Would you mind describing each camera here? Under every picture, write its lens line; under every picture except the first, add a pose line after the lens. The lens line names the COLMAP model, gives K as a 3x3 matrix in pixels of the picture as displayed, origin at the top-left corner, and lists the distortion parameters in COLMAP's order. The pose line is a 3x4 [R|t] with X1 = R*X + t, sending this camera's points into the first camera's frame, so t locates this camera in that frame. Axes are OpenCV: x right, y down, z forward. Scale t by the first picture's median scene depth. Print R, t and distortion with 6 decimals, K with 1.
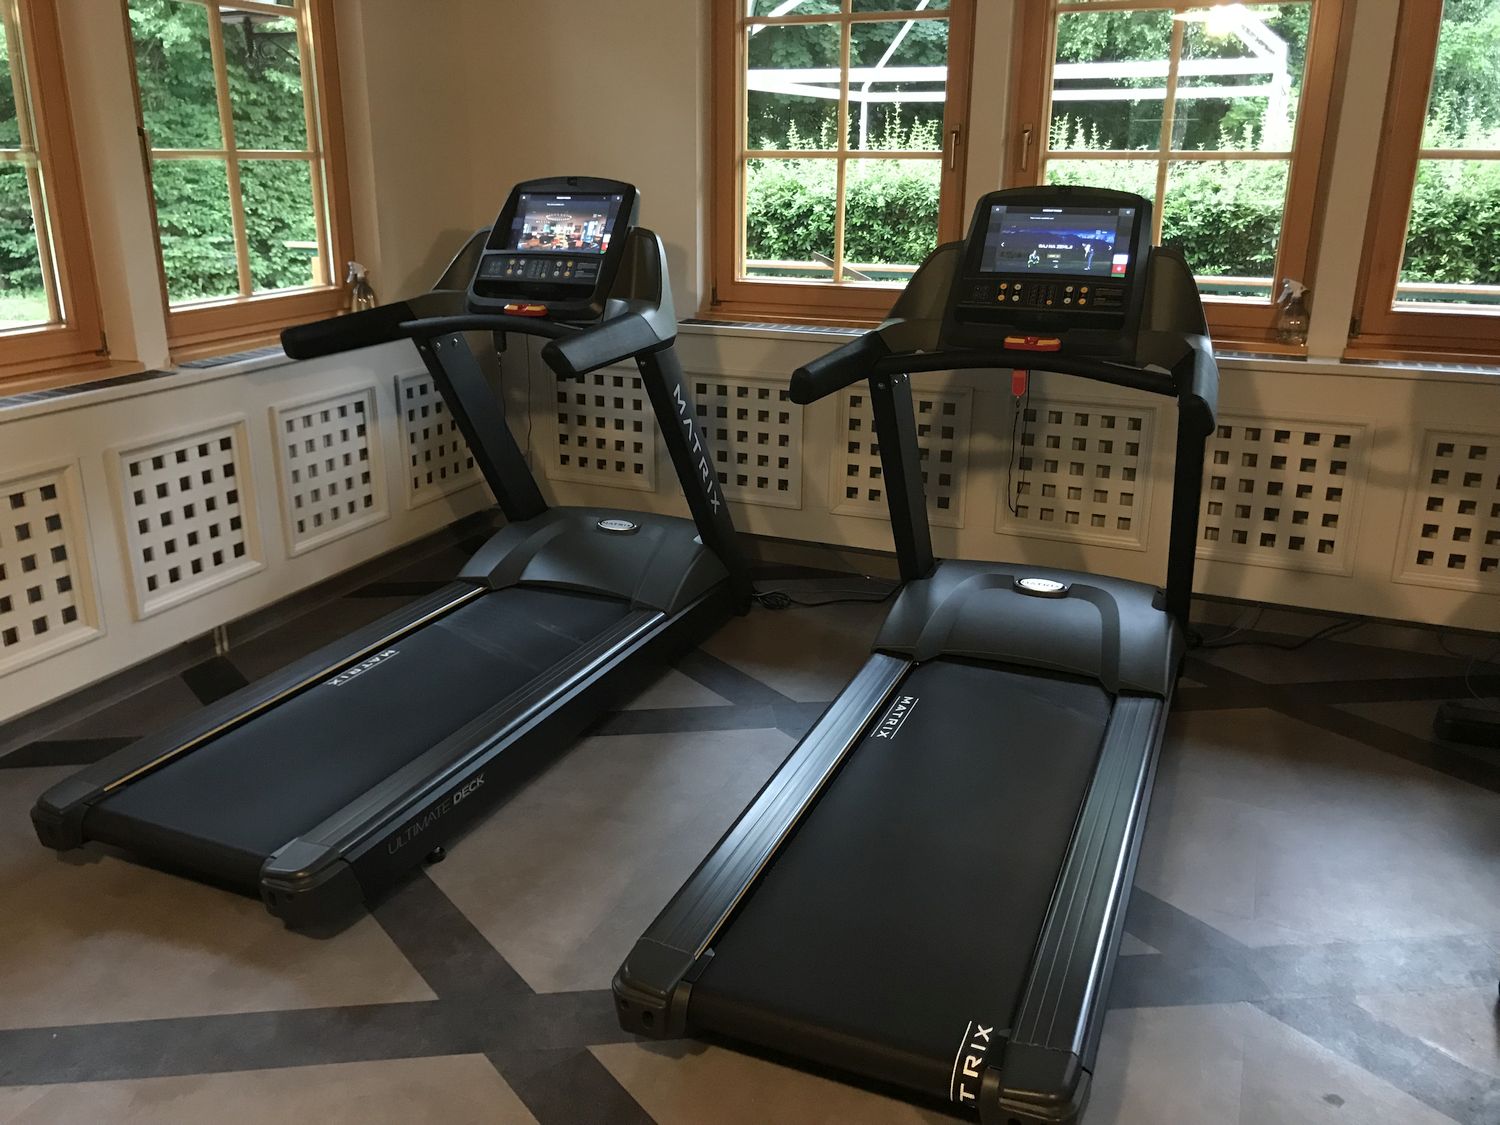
lens RADIAL K [[1215.5, 0, 749.3], [0, 1215.5, 544.2], [0, 0, 1]] dist [0.025071, -0.011724]
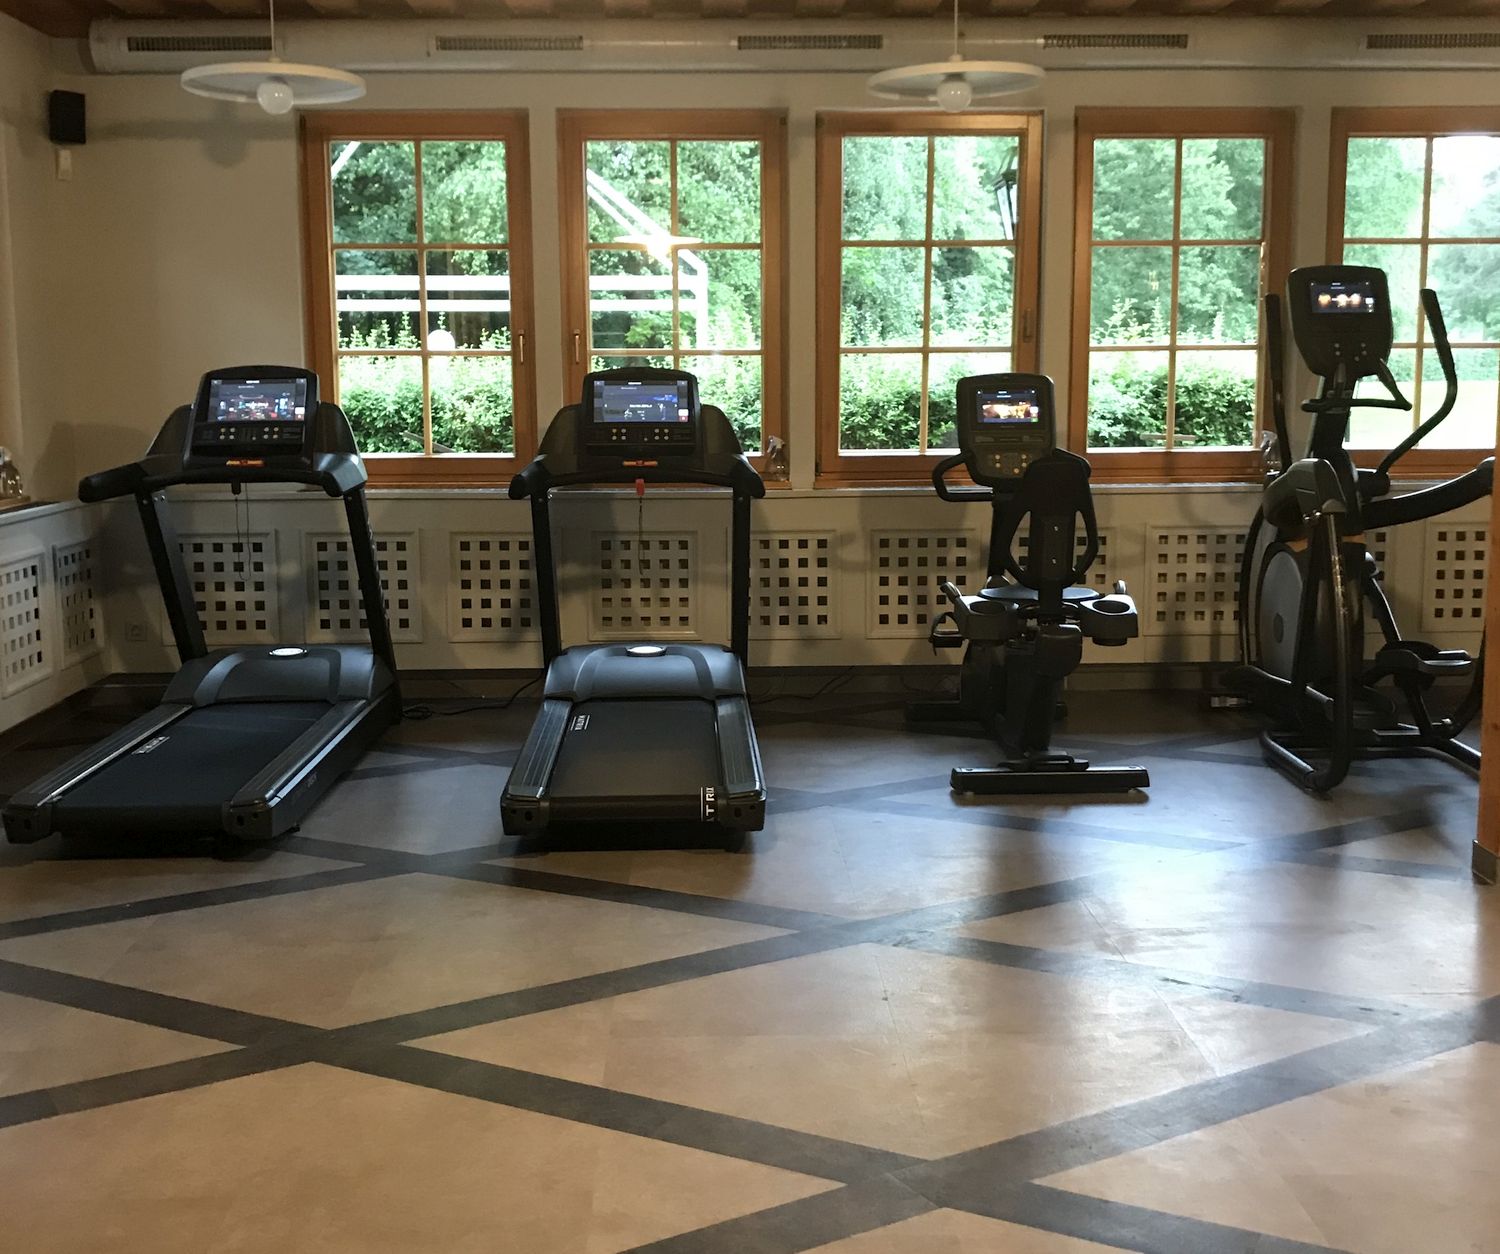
lens RADIAL K [[1650.3, 0, 750.0], [0, 1650.3, 627.0], [0, 0, 1]] dist [0.219100, -0.869330]
pose [[0.906761, -0.071948, 0.415461, -0.393345], [0.137386, 0.981977, -0.129796, 0.244663], [-0.398634, 0.174772, 0.900303, -0.676520]]
